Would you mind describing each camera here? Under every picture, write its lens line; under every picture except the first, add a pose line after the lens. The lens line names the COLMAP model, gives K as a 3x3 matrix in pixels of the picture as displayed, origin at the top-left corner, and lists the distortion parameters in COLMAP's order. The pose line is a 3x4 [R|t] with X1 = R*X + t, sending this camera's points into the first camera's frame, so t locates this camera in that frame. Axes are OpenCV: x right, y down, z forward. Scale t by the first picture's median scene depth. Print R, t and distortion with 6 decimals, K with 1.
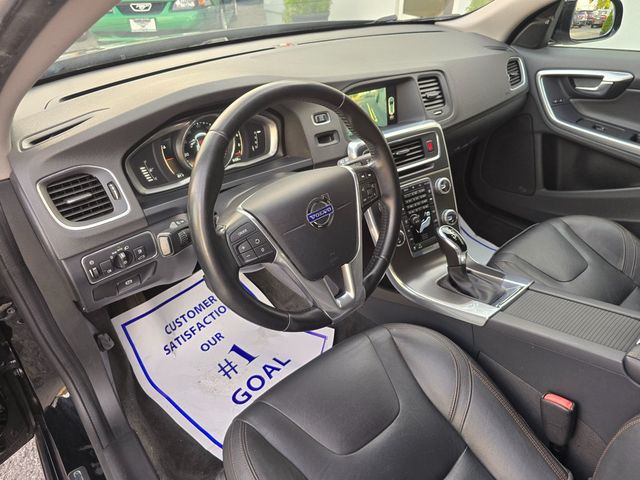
lens RADIAL K [[431.1, 0, 319.0], [0, 431.1, 228.1], [0, 0, 1]] dist [0.031721, -0.041118]
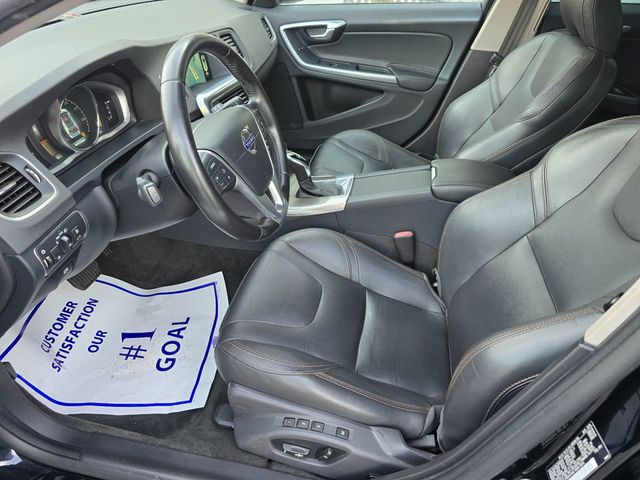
lens RADIAL K [[431.1, 0, 319.0], [0, 431.1, 228.1], [0, 0, 1]] dist [0.031721, -0.041118]
pose [[0.777233, -0.330215, 0.535599, -0.334901], [0.302024, 0.942540, 0.142827, 0.047463], [-0.551987, 0.050754, 0.832306, -0.072490]]
